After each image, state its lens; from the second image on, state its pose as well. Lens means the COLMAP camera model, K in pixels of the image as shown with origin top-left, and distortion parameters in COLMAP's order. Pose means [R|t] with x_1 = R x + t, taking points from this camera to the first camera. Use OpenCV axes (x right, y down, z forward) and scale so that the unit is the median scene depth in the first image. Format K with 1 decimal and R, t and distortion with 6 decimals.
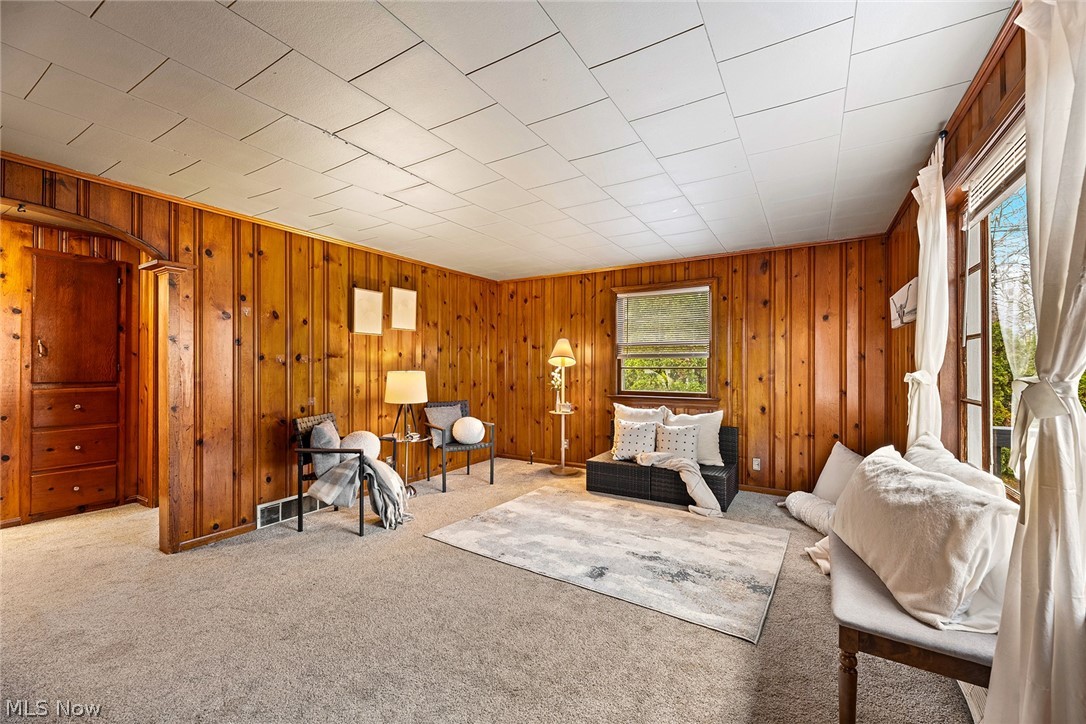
lens RADIAL K [[440.0, 0, 544.0], [0, 440.0, 366.1], [0, 0, 1]] dist [0.000335, -0.000198]
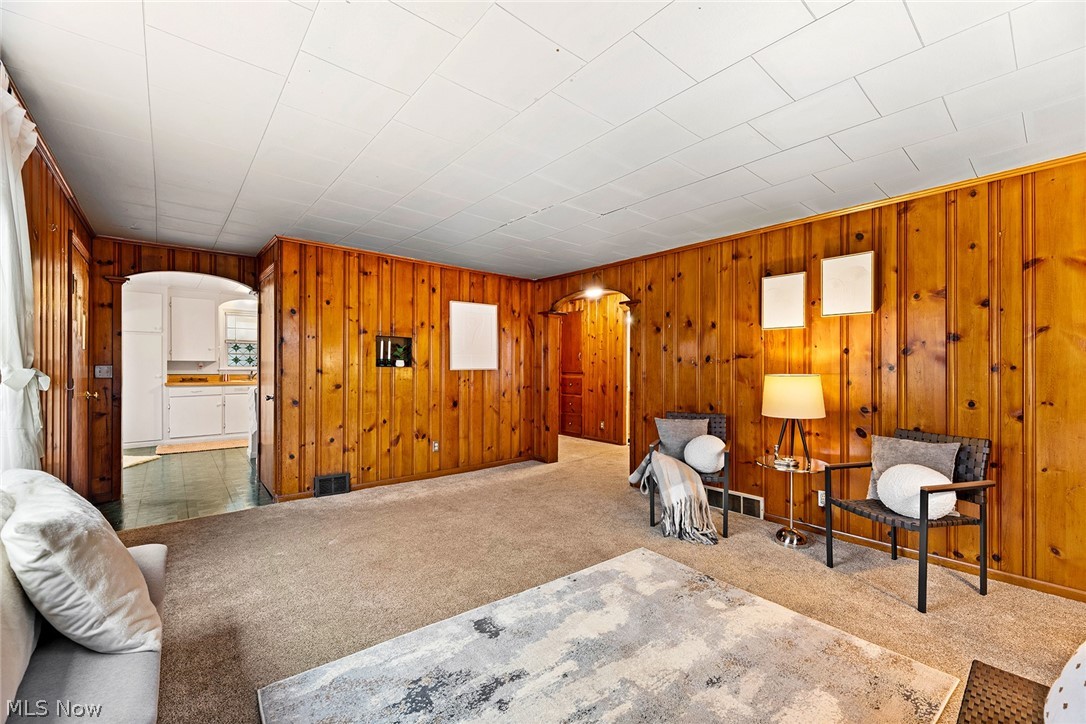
lens RADIAL K [[440.0, 0, 544.0], [0, 440.0, 366.1], [0, 0, 1]] dist [0.000335, -0.000198]
pose [[-0.313853, -0.003571, -0.949465, 0.549185], [-0.007570, 0.999971, -0.001259, 0.002317], [0.949441, 0.006792, -0.313871, 0.878711]]
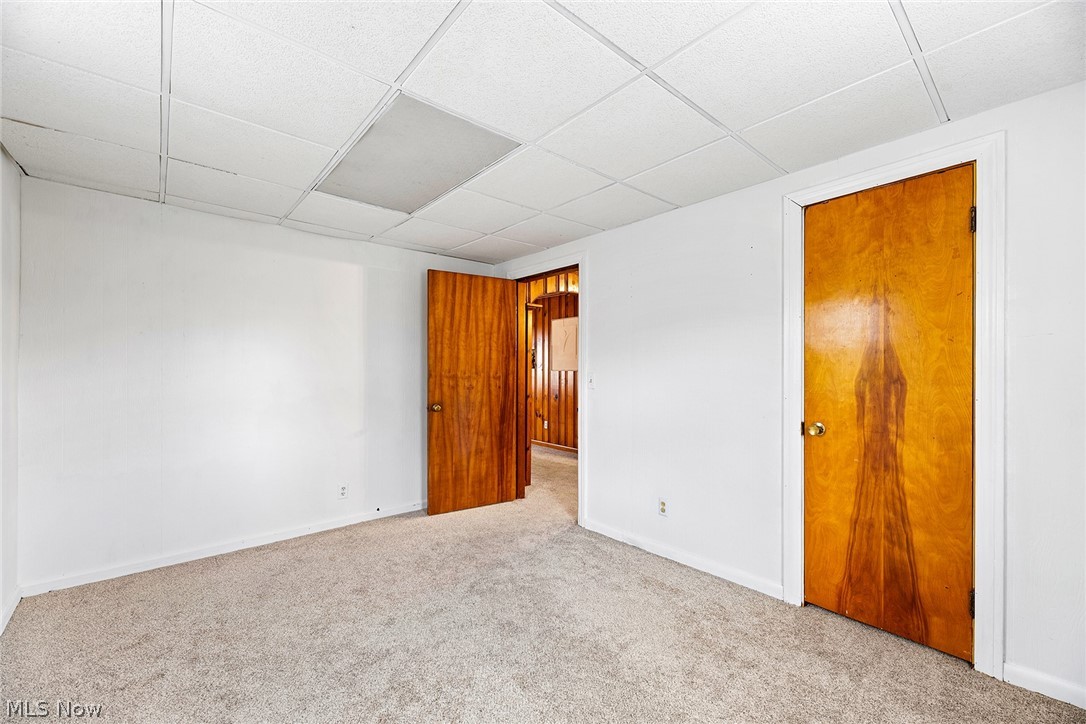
lens RADIAL K [[440.0, 0, 544.0], [0, 440.0, 366.1], [0, 0, 1]] dist [0.000335, -0.000198]
pose [[-0.951880, -0.002964, 0.306455, -1.056750], [-0.001384, 0.999985, 0.005371, -0.013729], [-0.306466, 0.004688, -0.951870, 1.864021]]
